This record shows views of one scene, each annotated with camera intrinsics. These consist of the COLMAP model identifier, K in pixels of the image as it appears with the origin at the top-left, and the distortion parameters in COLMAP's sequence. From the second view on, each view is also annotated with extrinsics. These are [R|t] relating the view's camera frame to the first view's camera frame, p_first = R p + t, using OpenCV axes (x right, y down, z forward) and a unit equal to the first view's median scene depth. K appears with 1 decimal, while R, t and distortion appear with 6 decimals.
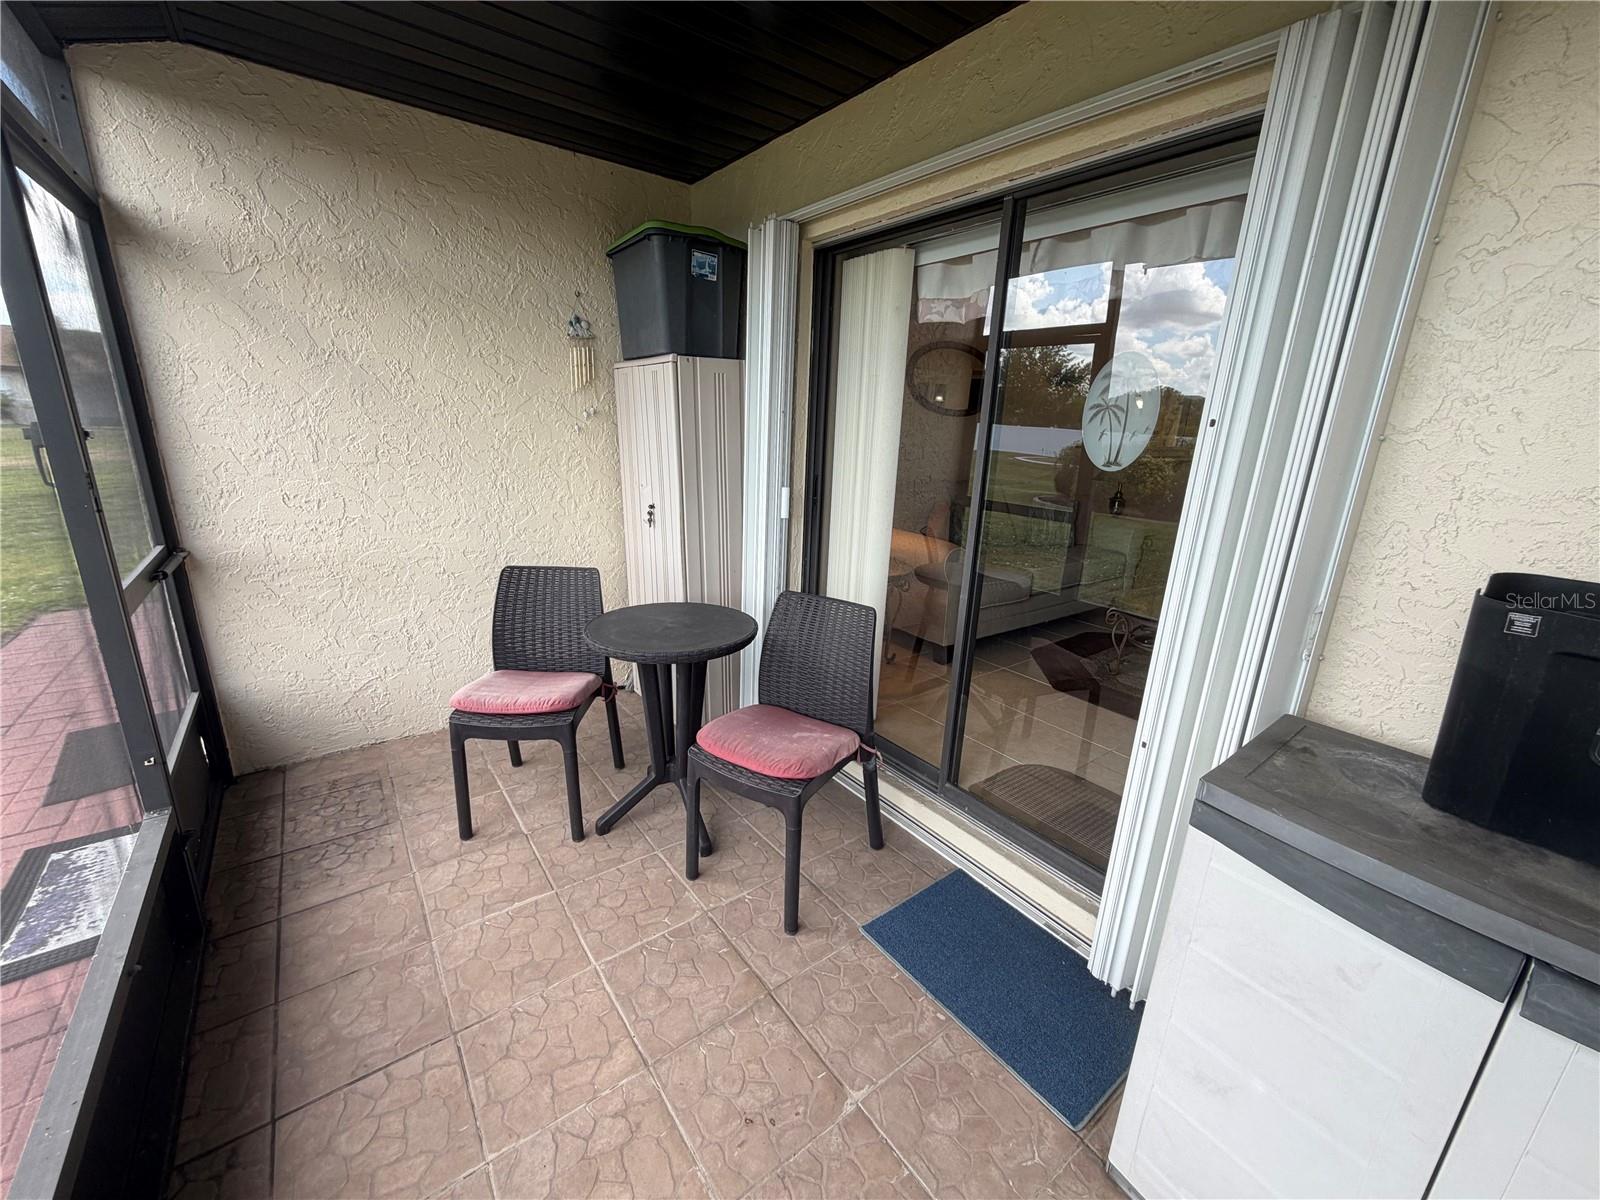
lens RADIAL K [[638.8, 0, 797.9], [0, 638.8, 600.5], [0, 0, 1]] dist [-0.000101, -0.000977]
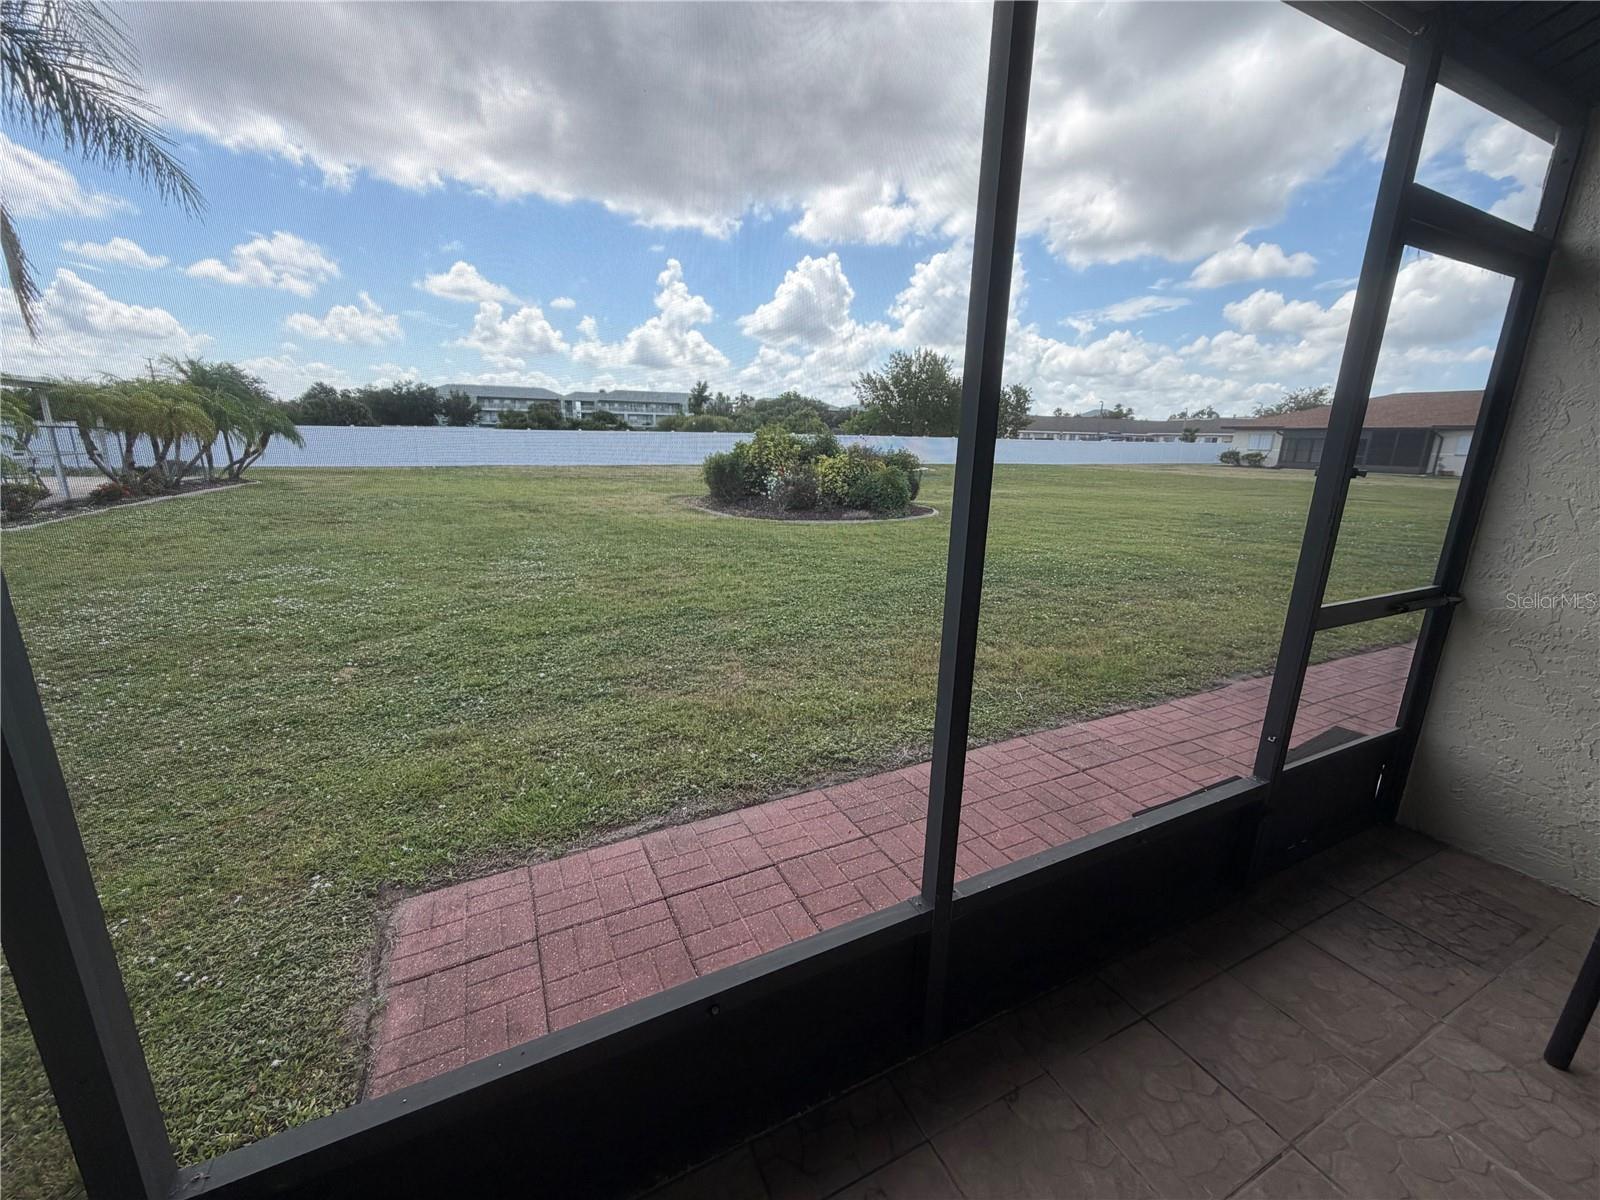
lens RADIAL K [[638.8, 0, 797.4], [0, 638.8, 602.3], [0, 0, 1]] dist [-0.000101, -0.000977]
pose [[-0.190300, 0.206211, -0.959825, 0.196004], [-0.293737, 0.920942, 0.256095, -0.020394], [0.936752, 0.330671, -0.114683, 0.161095]]
